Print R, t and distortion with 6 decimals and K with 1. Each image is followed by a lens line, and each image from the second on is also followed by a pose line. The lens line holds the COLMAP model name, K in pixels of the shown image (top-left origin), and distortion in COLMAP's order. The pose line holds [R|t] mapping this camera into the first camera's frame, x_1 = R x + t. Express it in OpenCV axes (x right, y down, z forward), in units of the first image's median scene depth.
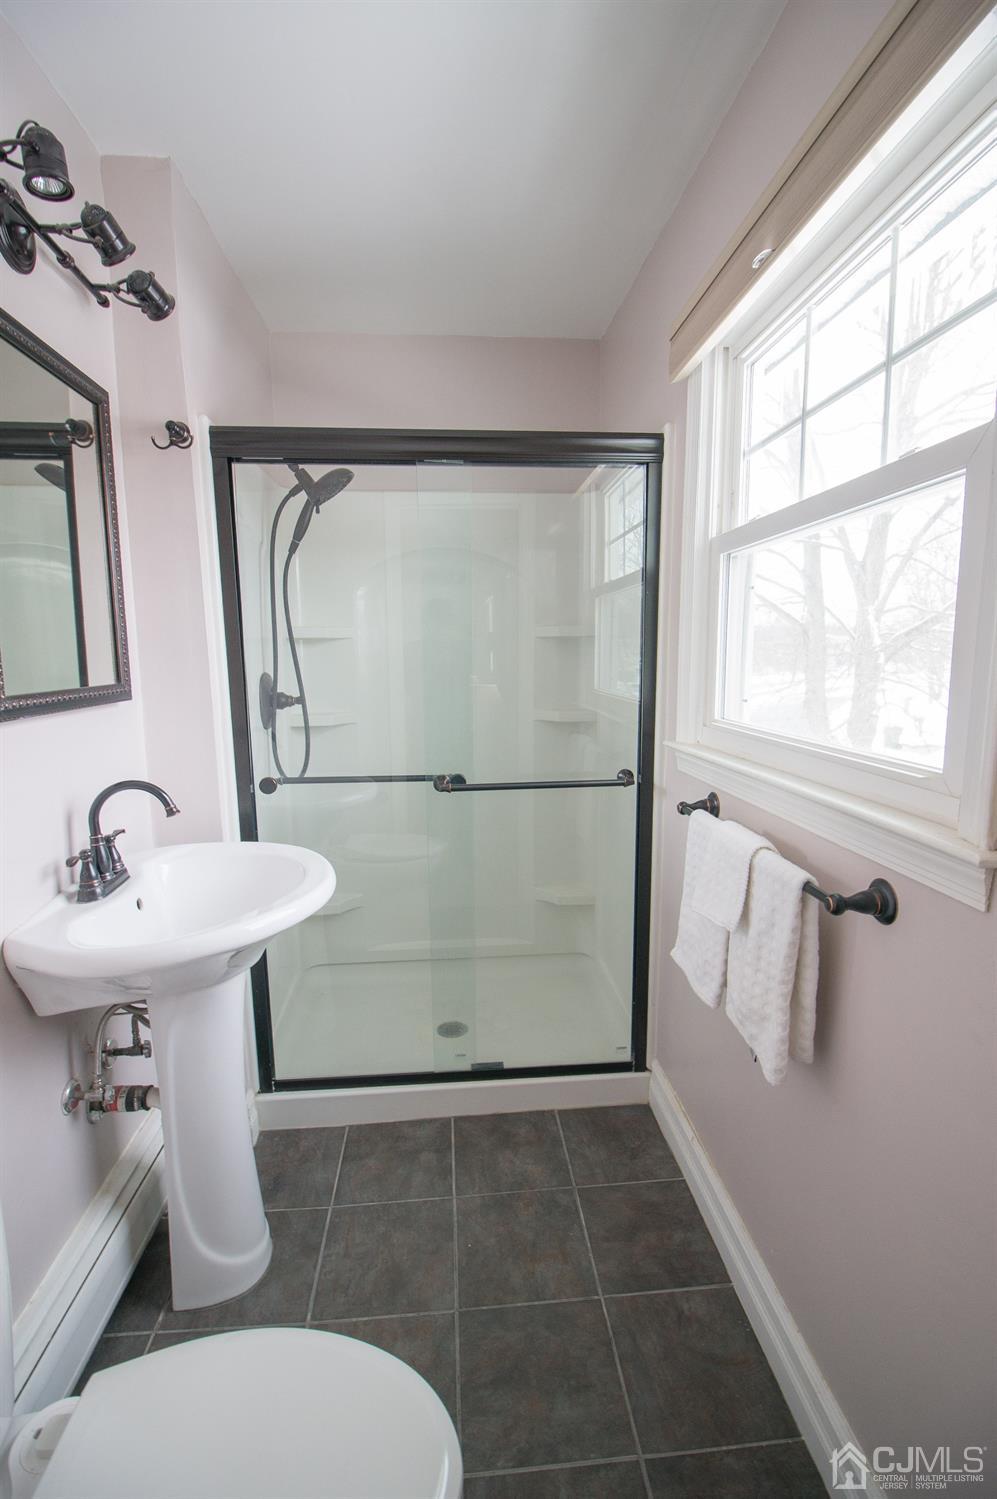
lens RADIAL K [[686.6, 0, 499.3], [0, 686.6, 744.4], [0, 0, 1]] dist [-0.000205, -0.017428]
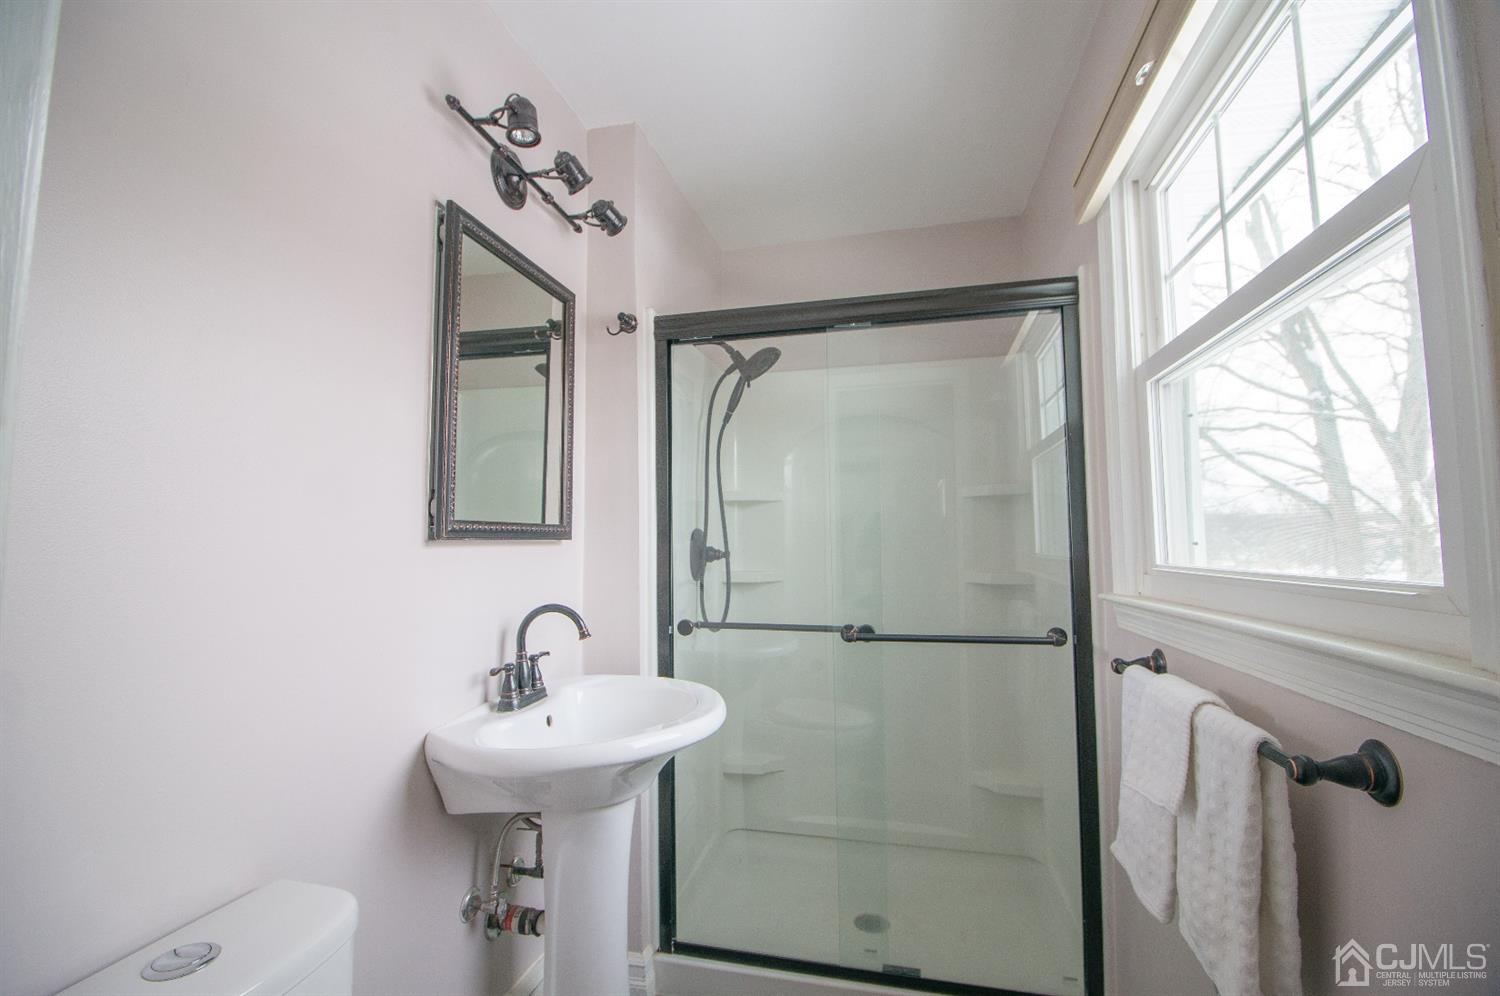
lens RADIAL K [[652.3, 0, 742.6], [0, 652.3, 490.3], [0, 0, 1]] dist [-0.000659, -0.015035]
pose [[0.946395, -0.023885, -0.322128, 0.098701], [-0.045162, 0.977682, -0.205178, 0.070972], [0.319839, 0.208727, 0.924195, 0.067791]]
